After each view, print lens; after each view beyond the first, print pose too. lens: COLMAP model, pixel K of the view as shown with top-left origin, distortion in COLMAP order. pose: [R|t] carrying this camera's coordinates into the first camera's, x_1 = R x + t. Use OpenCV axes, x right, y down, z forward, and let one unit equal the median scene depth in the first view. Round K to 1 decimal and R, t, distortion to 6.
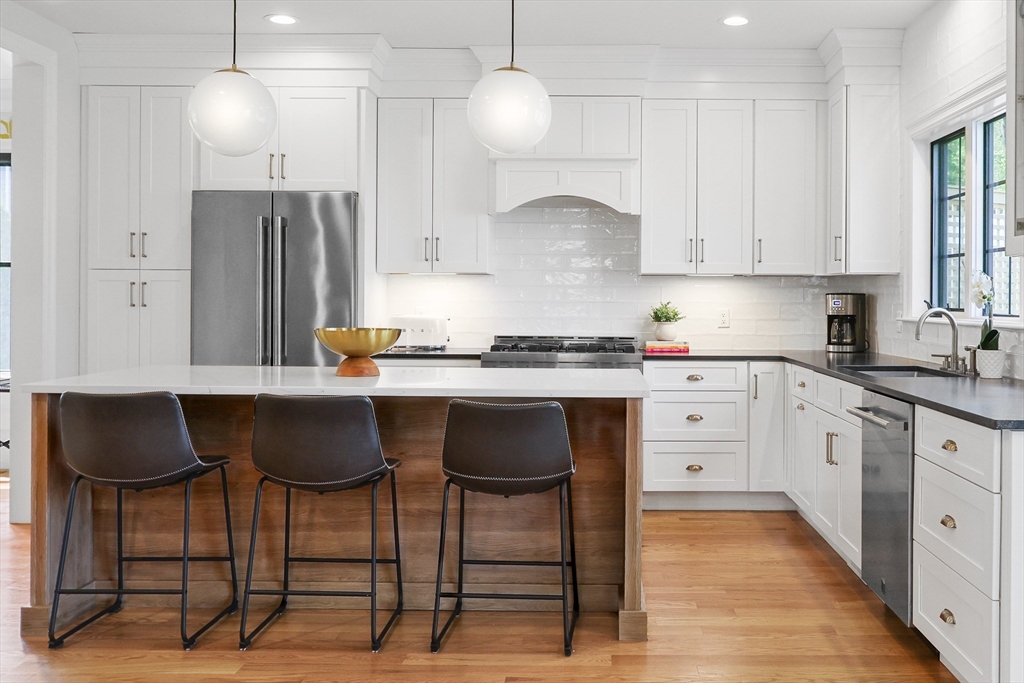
lens RADIAL K [[928.0, 0, 535.1], [0, 928.0, 302.6], [0, 0, 1]] dist [0.007942, 0.000000]
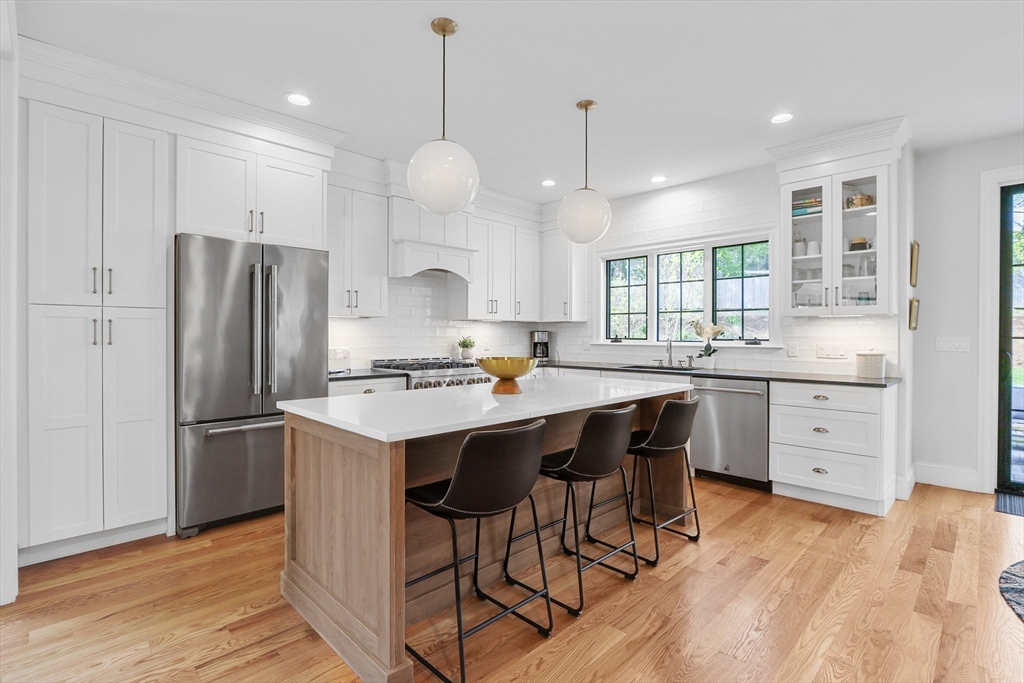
lens RADIAL K [[476.7, 0, 503.1], [0, 476.7, 334.3], [0, 0, 1]] dist [-0.014768, 0.000678]
pose [[0.715168, -0.004886, 0.698935, -0.469180], [0.007371, 0.999973, -0.000551, -0.003638], [-0.698914, 0.005546, 0.715185, 0.358418]]
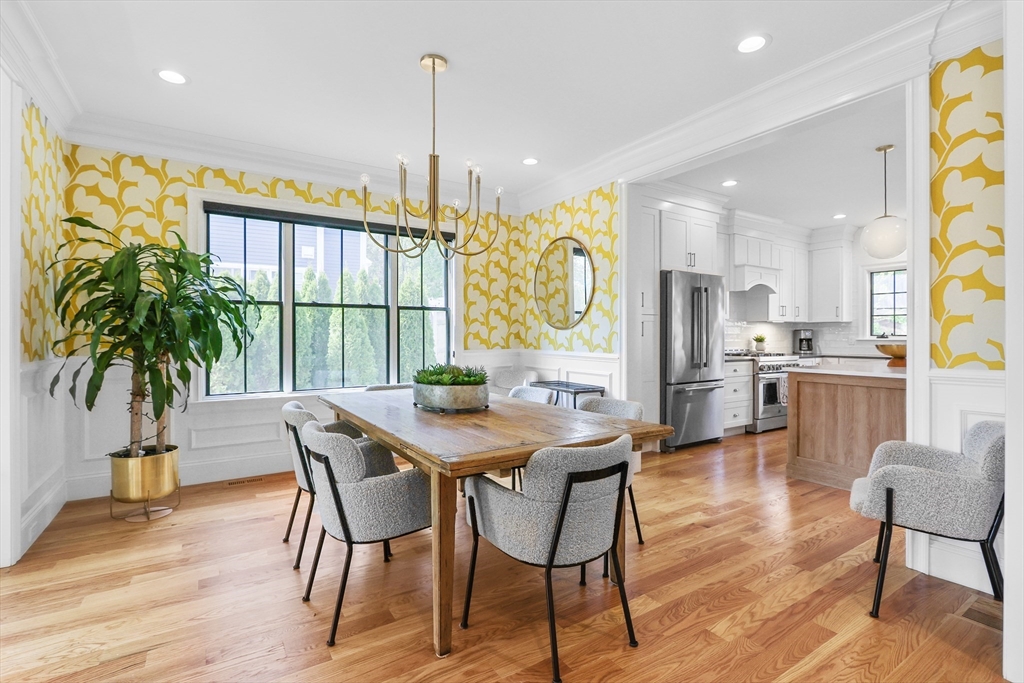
lens RADIAL K [[476.7, 0, 481.3], [0, 476.7, 335.2], [0, 0, 1]] dist [-0.014768, 0.000678]
pose [[0.844837, -0.003596, 0.535011, -1.156139], [0.006669, 0.999971, -0.003809, 0.003974], [-0.534982, 0.006787, 0.844836, 0.428660]]
